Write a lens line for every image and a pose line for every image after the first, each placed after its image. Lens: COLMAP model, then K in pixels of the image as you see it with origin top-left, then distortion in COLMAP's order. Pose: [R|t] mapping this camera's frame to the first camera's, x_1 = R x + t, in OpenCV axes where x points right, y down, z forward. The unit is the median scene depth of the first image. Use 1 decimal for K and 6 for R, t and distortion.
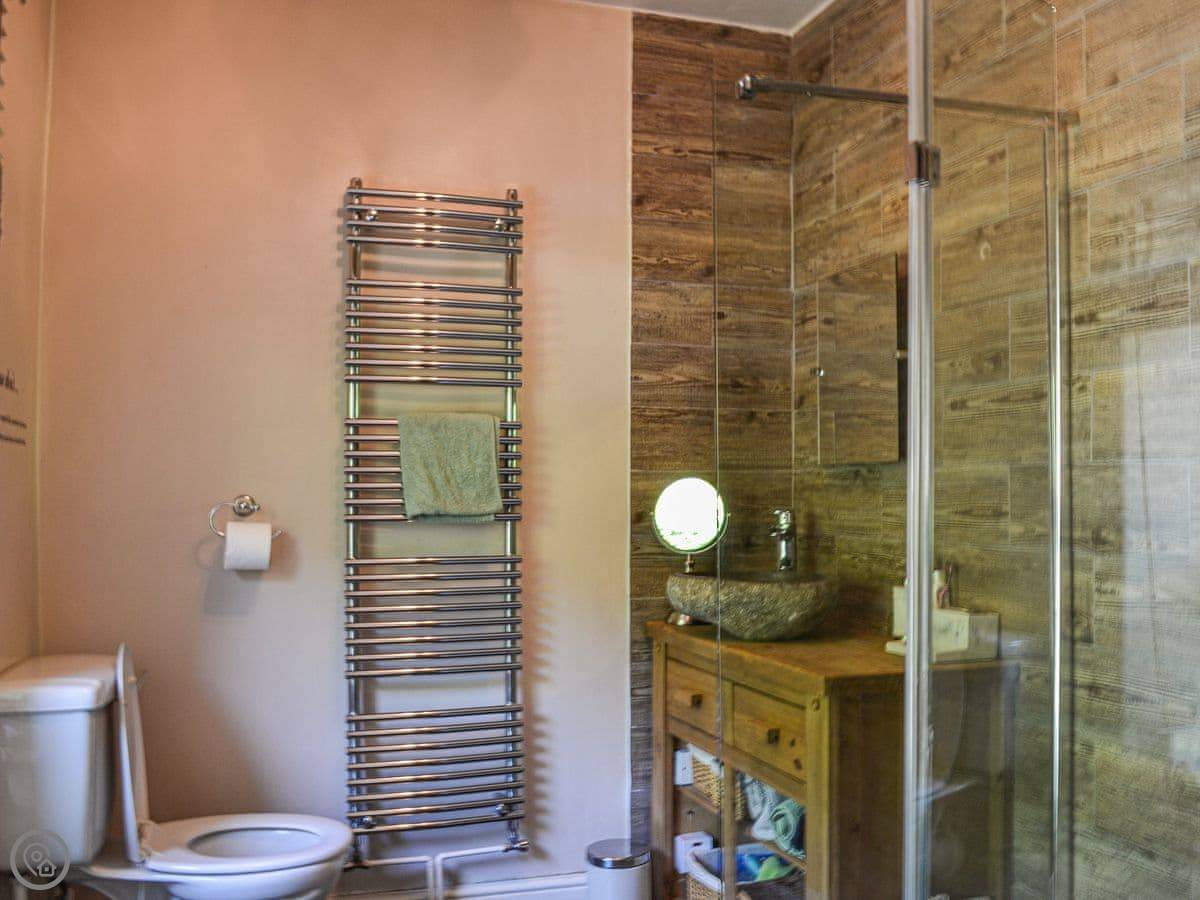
lens RADIAL K [[1118.8, 0, 600.0], [0, 1118.8, 450.0], [0, 0, 1]] dist [-0.091019, 0.007635]
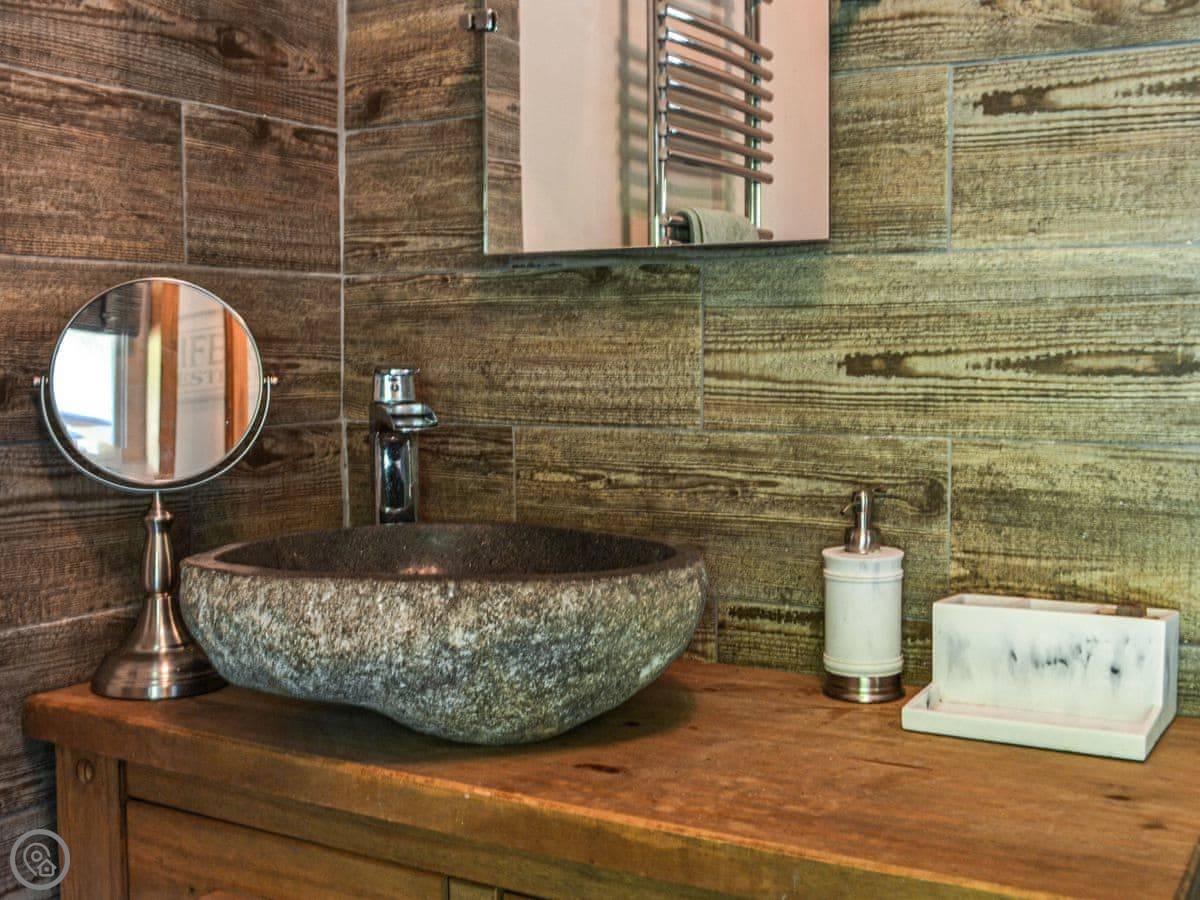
lens RADIAL K [[1357.5, 0, 605.7], [0, 1357.5, 410.2], [0, 0, 1]] dist [-0.075350, 0.028175]
pose [[0.745459, -0.030380, 0.665858, -0.095685], [-0.020994, 0.997395, 0.069011, 0.033041], [-0.666220, -0.065424, 0.742880, 0.571274]]
